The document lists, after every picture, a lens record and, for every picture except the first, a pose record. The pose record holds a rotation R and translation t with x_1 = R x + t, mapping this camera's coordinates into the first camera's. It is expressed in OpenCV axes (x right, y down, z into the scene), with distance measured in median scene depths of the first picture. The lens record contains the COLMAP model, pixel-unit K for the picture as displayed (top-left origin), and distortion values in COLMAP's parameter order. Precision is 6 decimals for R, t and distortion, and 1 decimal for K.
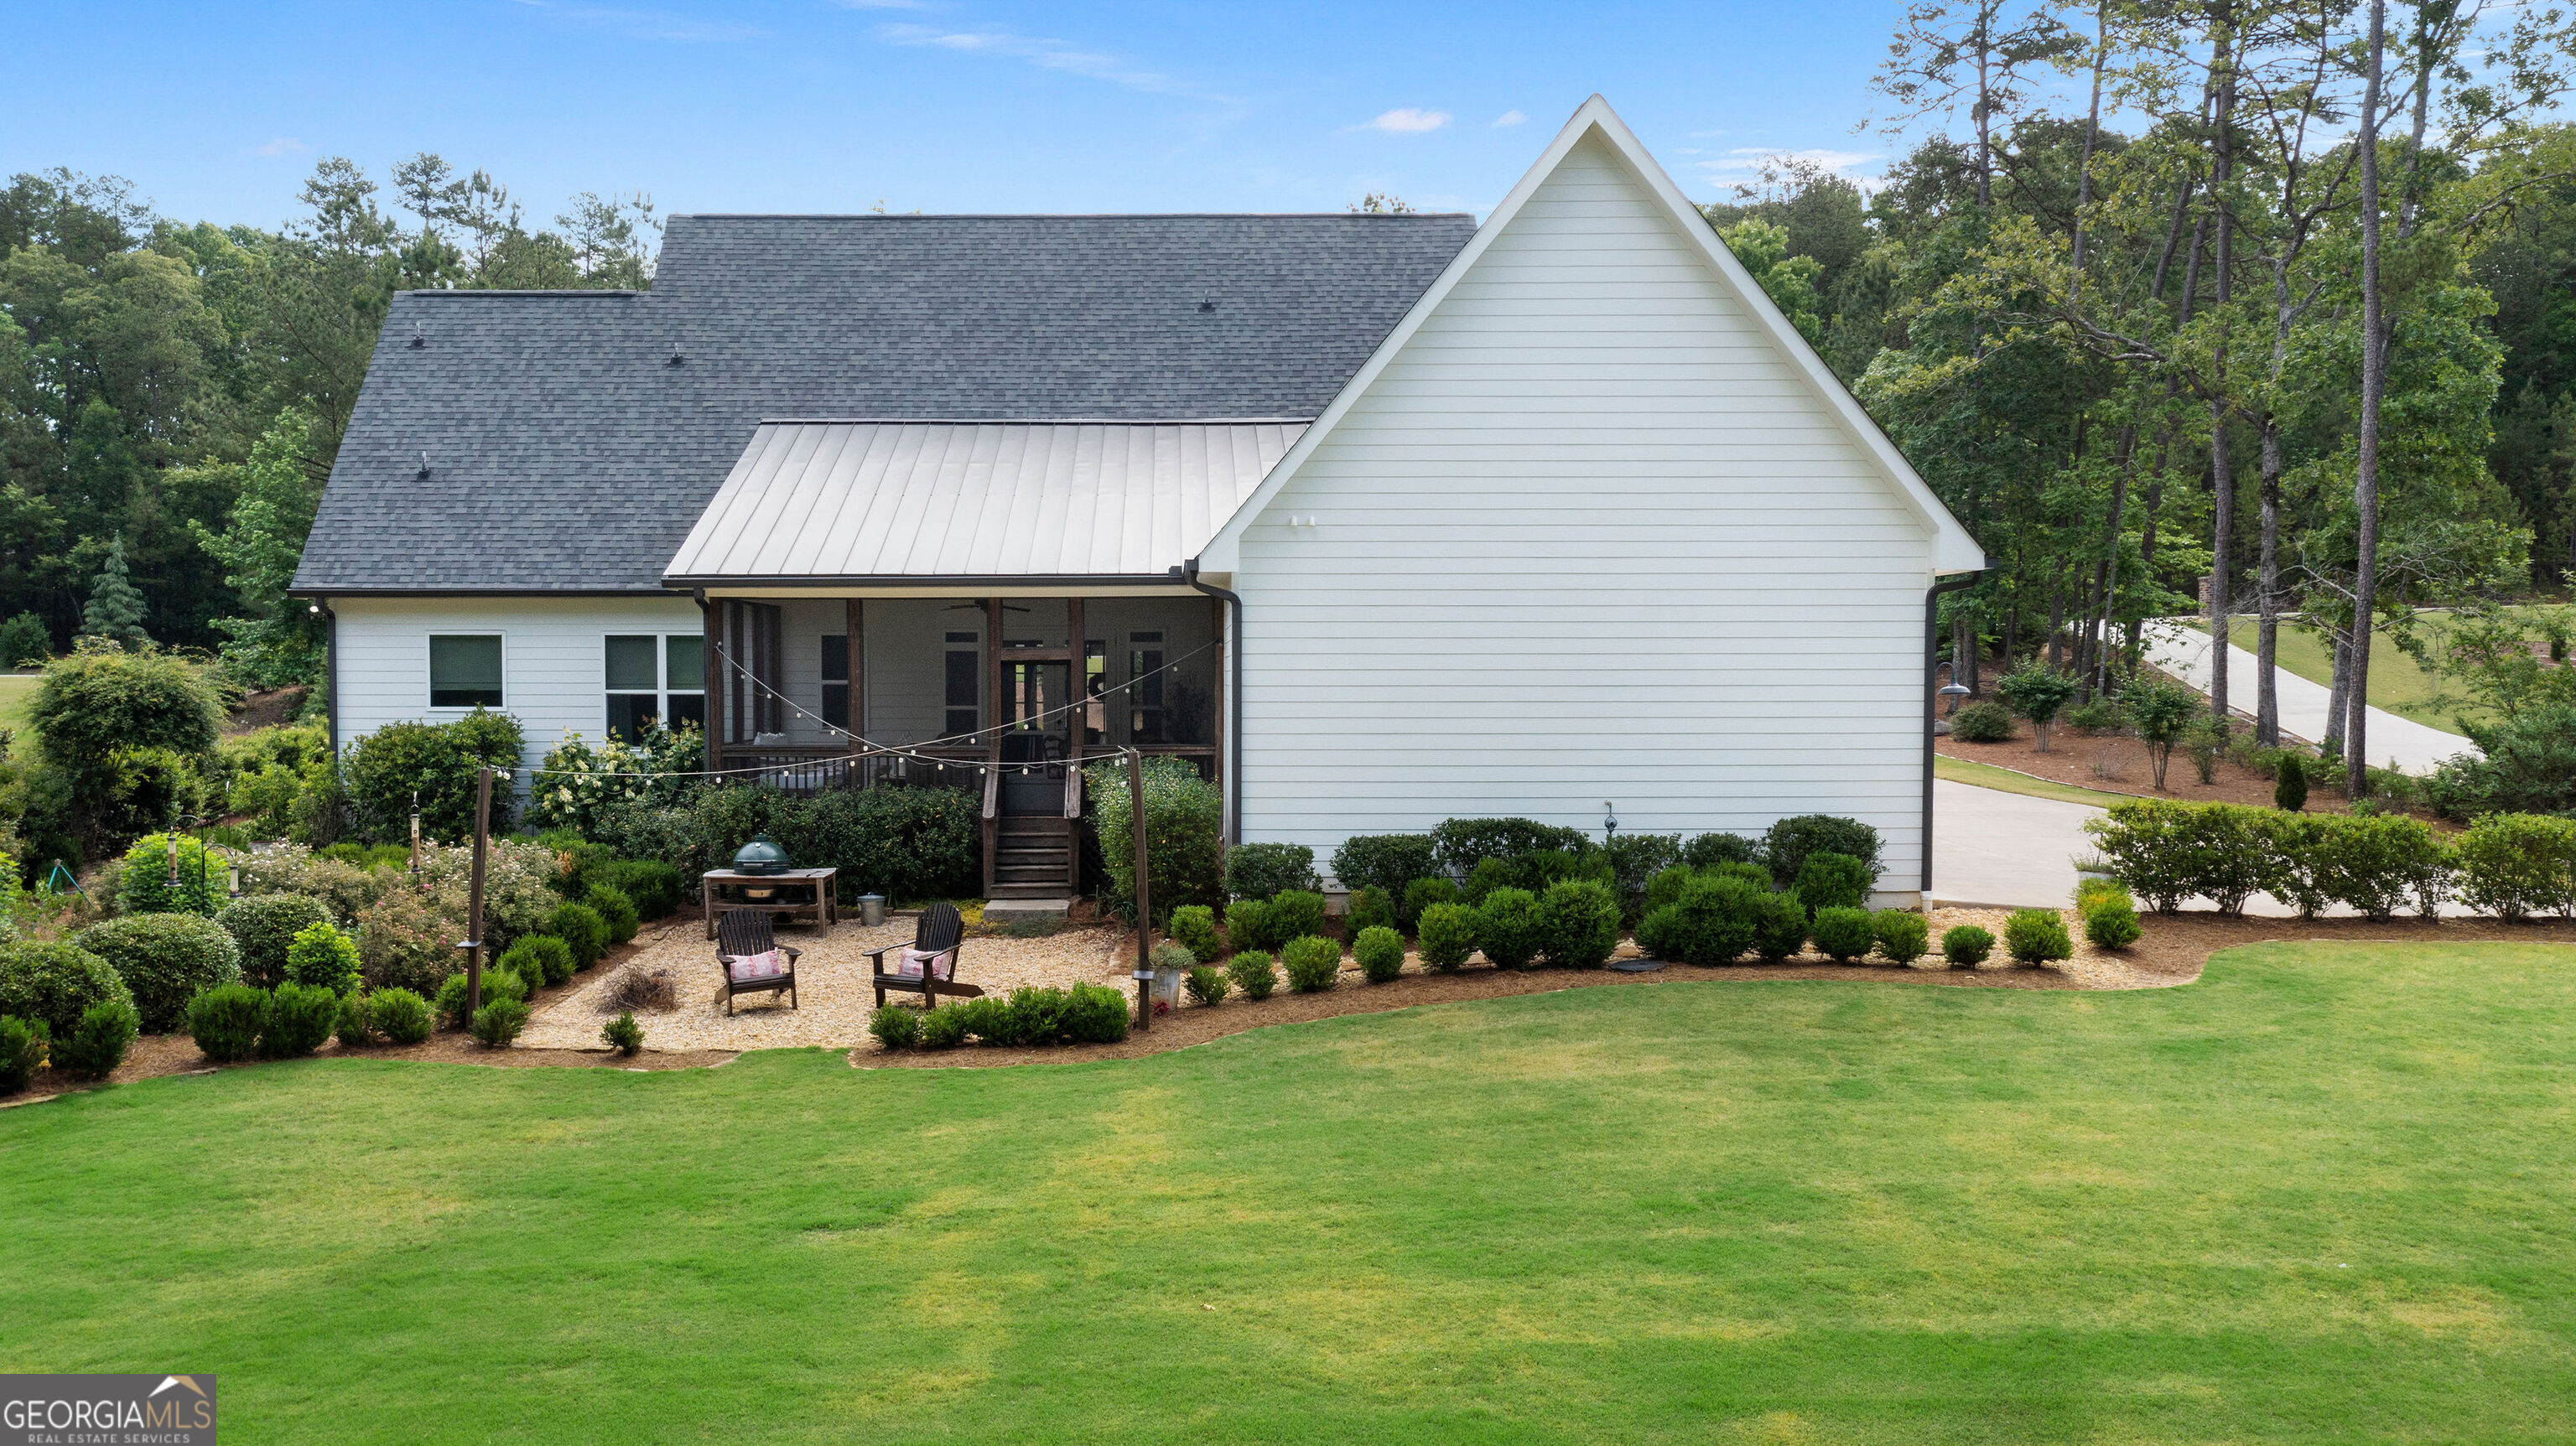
lens RADIAL K [[2156.9, 0, 1210.9], [0, 2156.9, 710.9], [0, 0, 1]] dist [-0.008757, -0.003541]
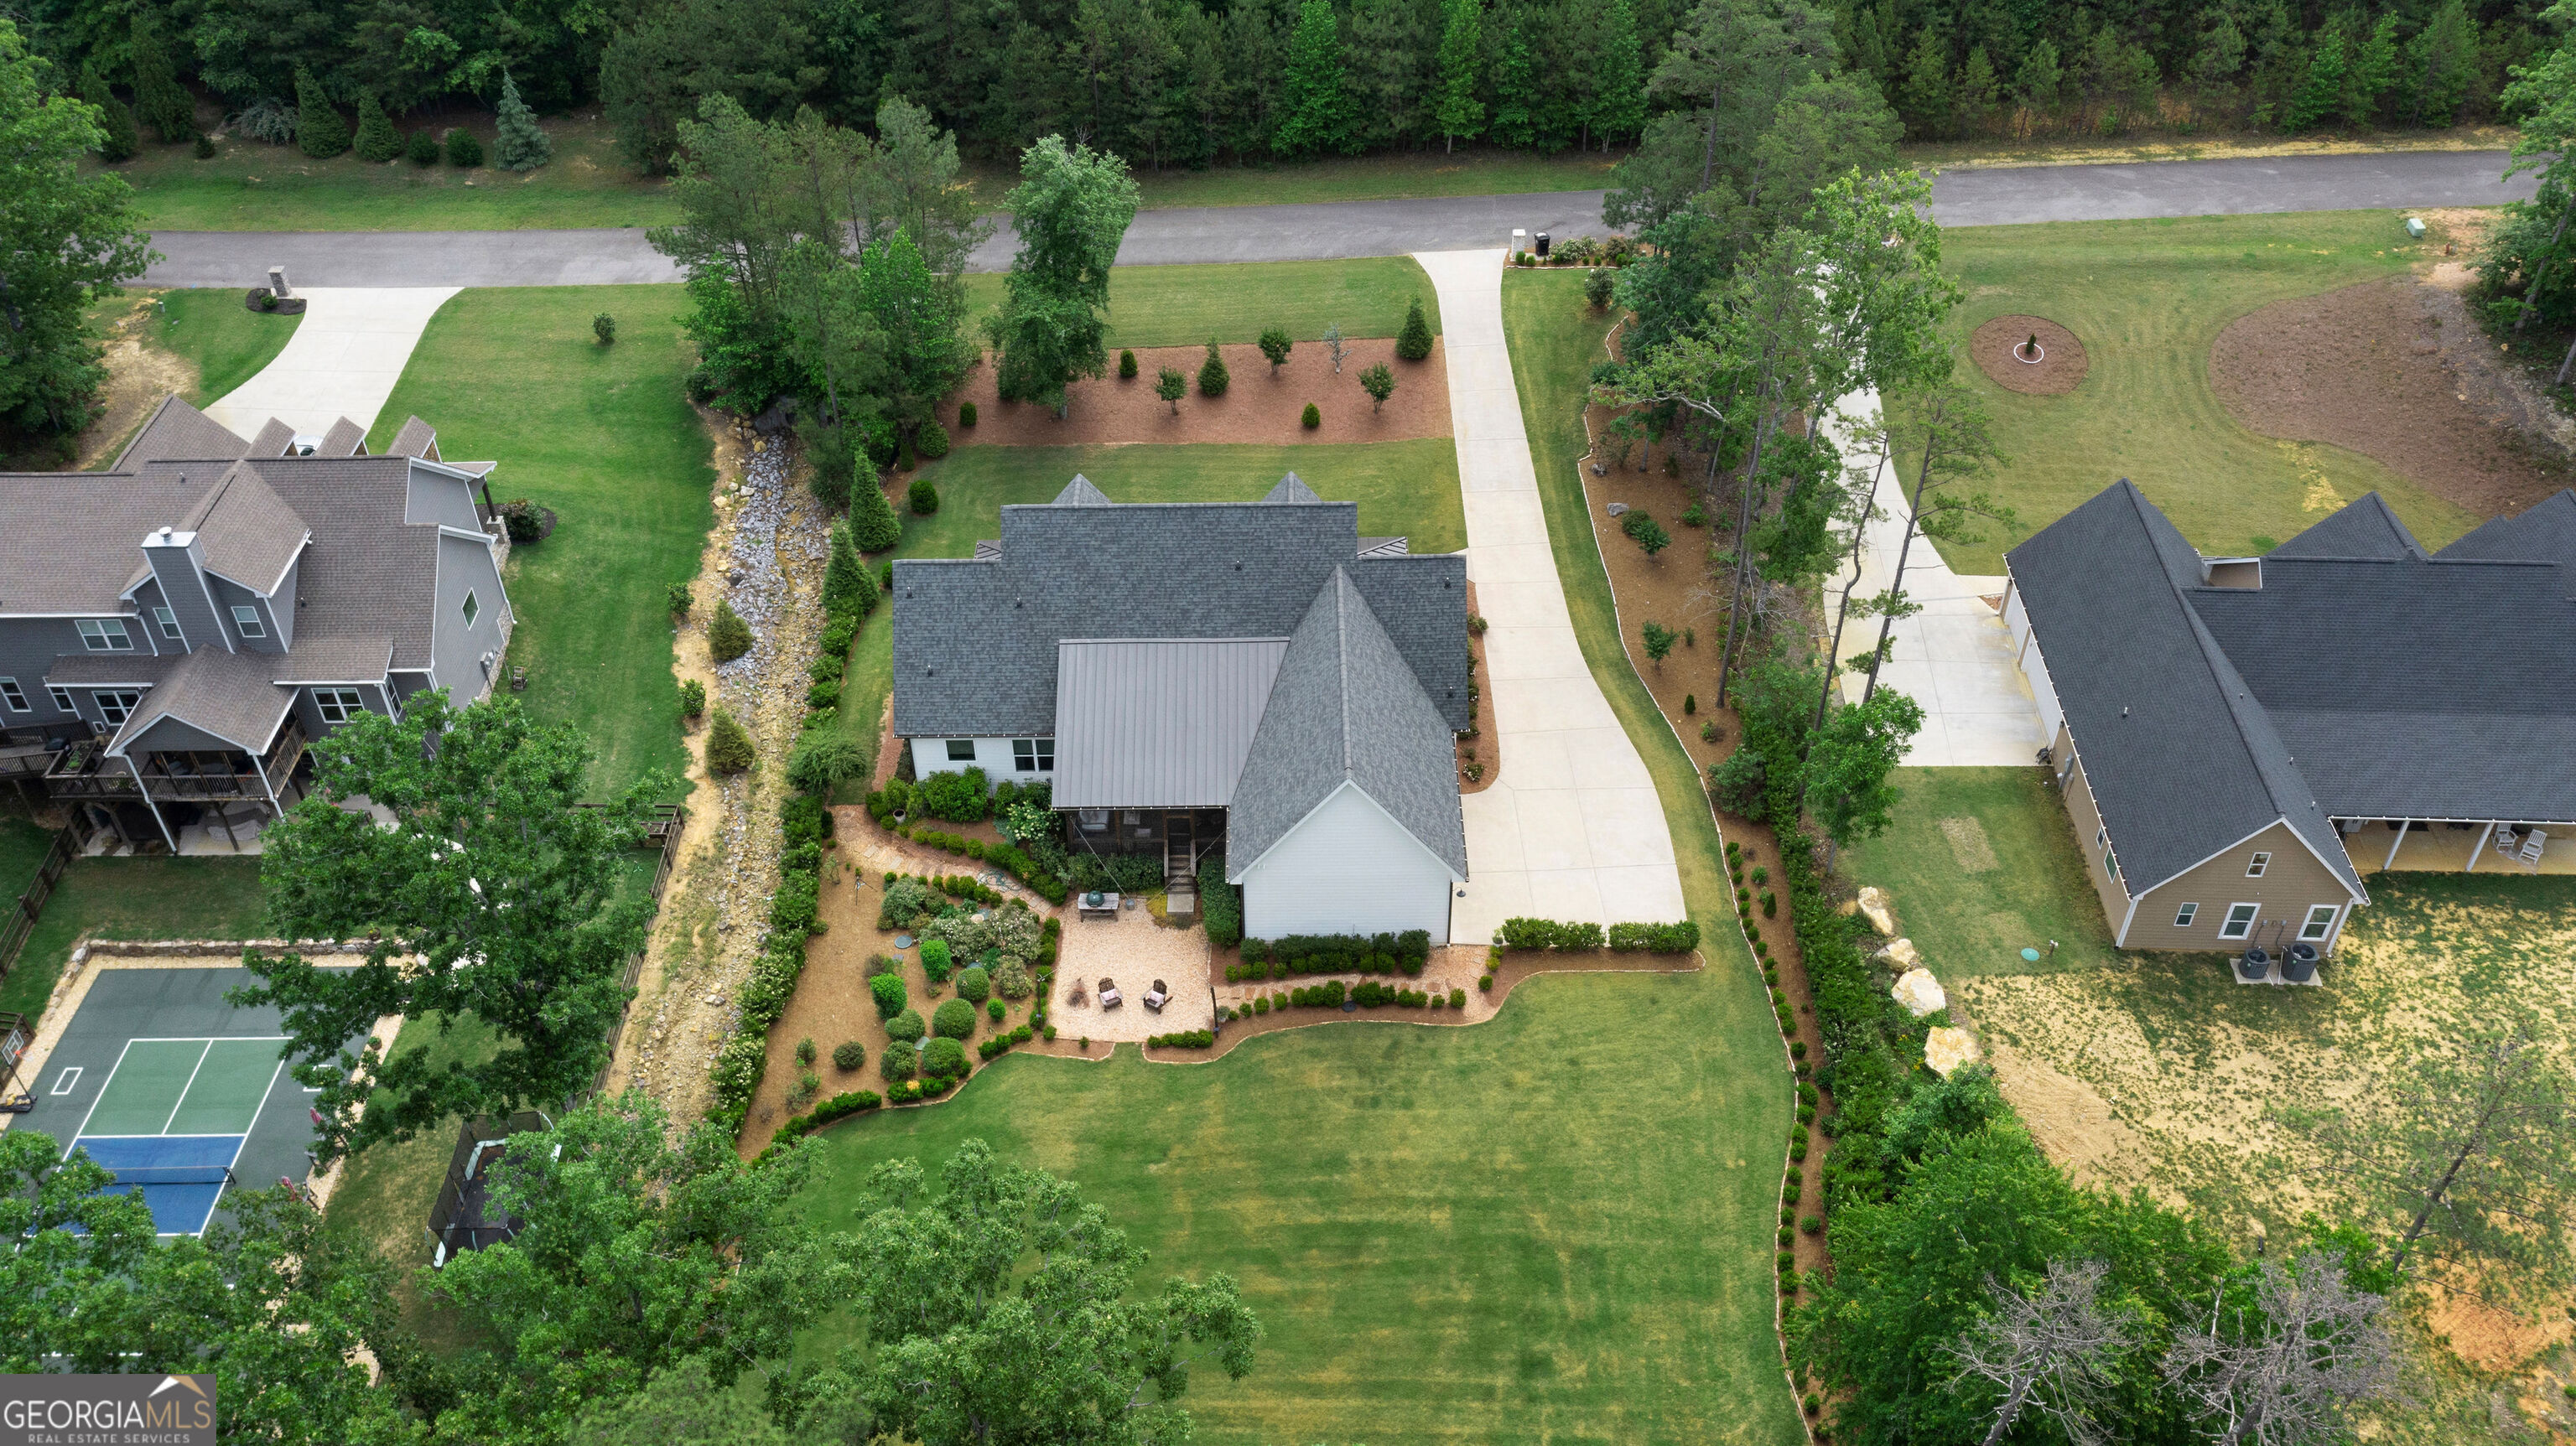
lens RADIAL K [[2156.9, 0, 1292.5], [0, 2156.9, 719.0], [0, 0, 1]] dist [-0.008757, -0.003541]
pose [[0.999850, -0.003239, -0.016999, 0.107871], [0.013028, 0.787436, 0.616259, -1.683655], [0.011389, -0.616389, 0.787360, -1.065916]]
